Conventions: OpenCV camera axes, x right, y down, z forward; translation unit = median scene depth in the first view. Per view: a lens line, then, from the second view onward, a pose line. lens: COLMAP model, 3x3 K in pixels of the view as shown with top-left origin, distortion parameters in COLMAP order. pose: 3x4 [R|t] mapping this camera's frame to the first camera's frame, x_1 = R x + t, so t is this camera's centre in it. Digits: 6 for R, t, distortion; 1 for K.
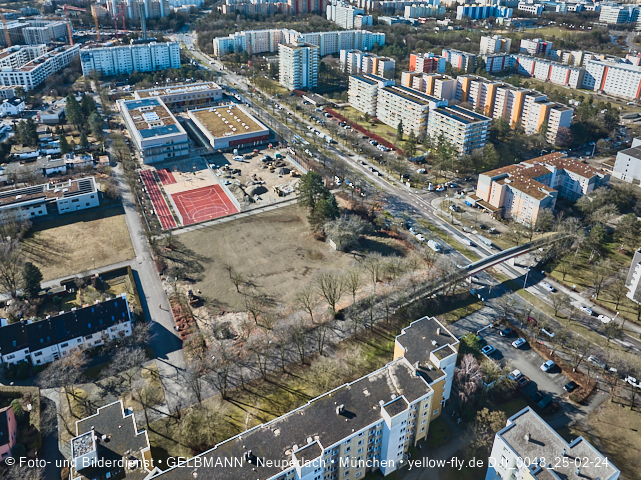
lens RADIAL K [[460.6, 0, 316.7], [0, 460.6, 150.8], [0, 0, 1]] dist [-0.037684, 0.003822]
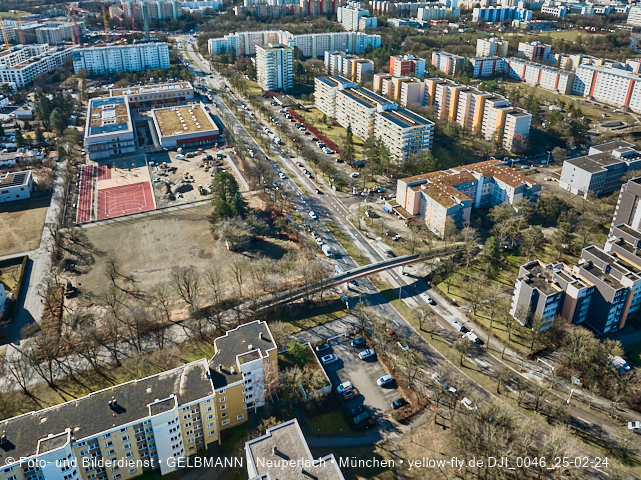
lens RADIAL K [[460.6, 0, 319.1], [0, 460.6, 152.3], [0, 0, 1]] dist [-0.037684, 0.003822]
pose [[0.996309, 0.026620, -0.081605, 0.234658], [-0.026712, 0.999643, -0.000041, -0.001659], [0.081575, 0.002220, 0.996665, 0.013608]]
